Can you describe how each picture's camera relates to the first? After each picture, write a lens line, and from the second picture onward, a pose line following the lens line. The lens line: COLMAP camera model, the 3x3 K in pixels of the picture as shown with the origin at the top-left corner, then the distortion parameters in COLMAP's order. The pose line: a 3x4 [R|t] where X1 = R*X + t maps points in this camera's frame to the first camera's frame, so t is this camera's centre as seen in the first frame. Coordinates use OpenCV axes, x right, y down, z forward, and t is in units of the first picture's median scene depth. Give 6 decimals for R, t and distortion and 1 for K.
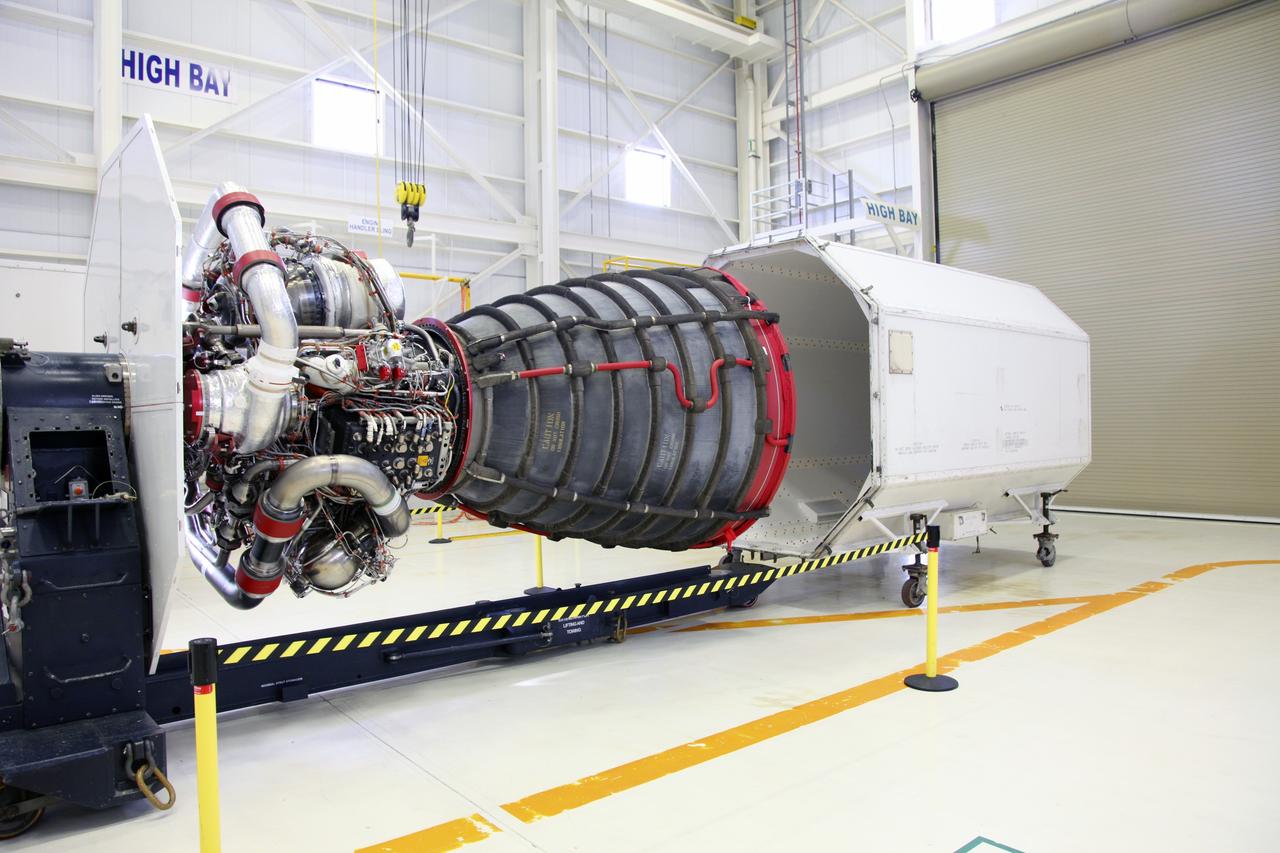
lens RADIAL K [[818.9, 0, 640.0], [0, 818.9, 426.5], [0, 0, 1]] dist [-0.114514, 0.063059]
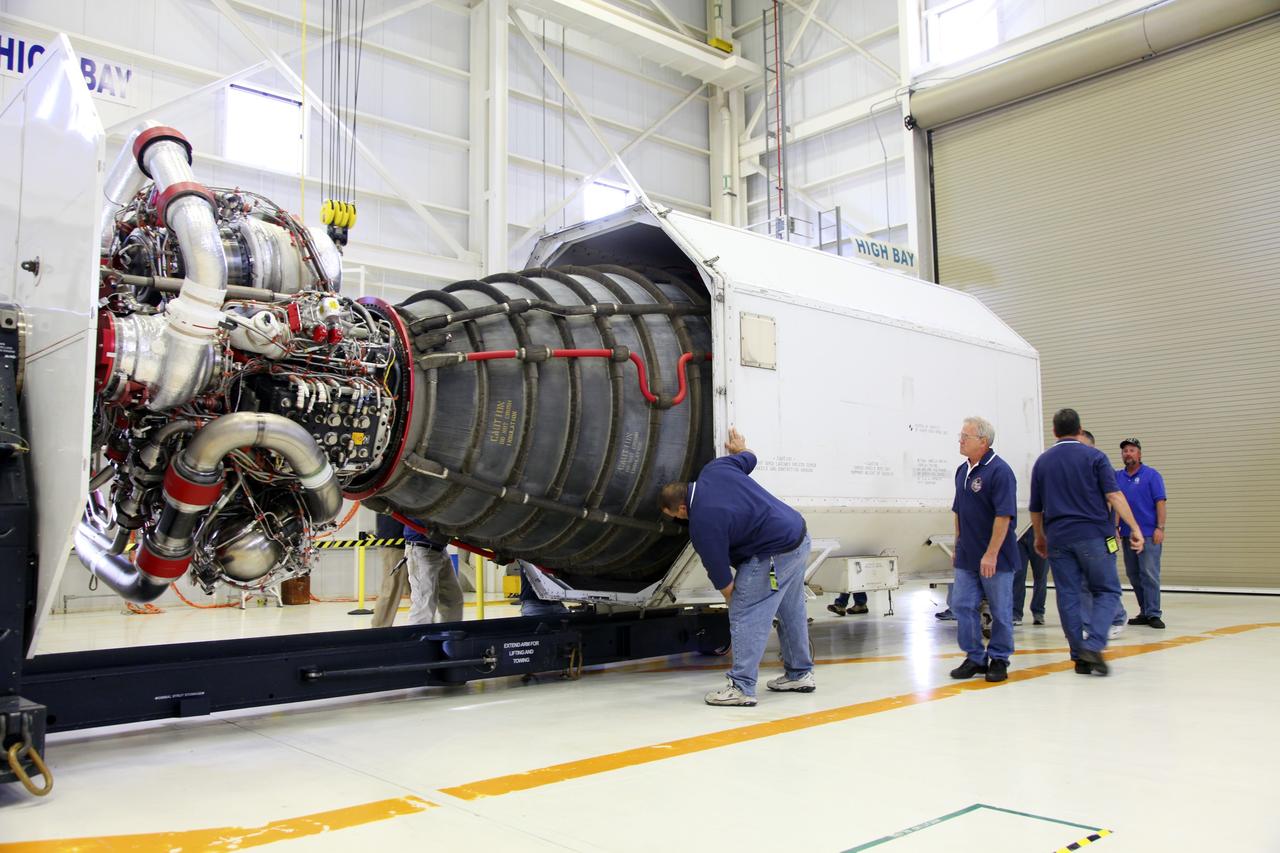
lens RADIAL K [[960.0, 0, 629.8], [0, 960.0, 433.0], [0, 0, 1]] dist [-0.080952, 0.093942]
pose [[0.999382, 0.009853, 0.033733, -0.002207], [-0.006637, 0.995537, -0.094139, 0.109384], [-0.034510, 0.093856, 0.994987, -0.048022]]
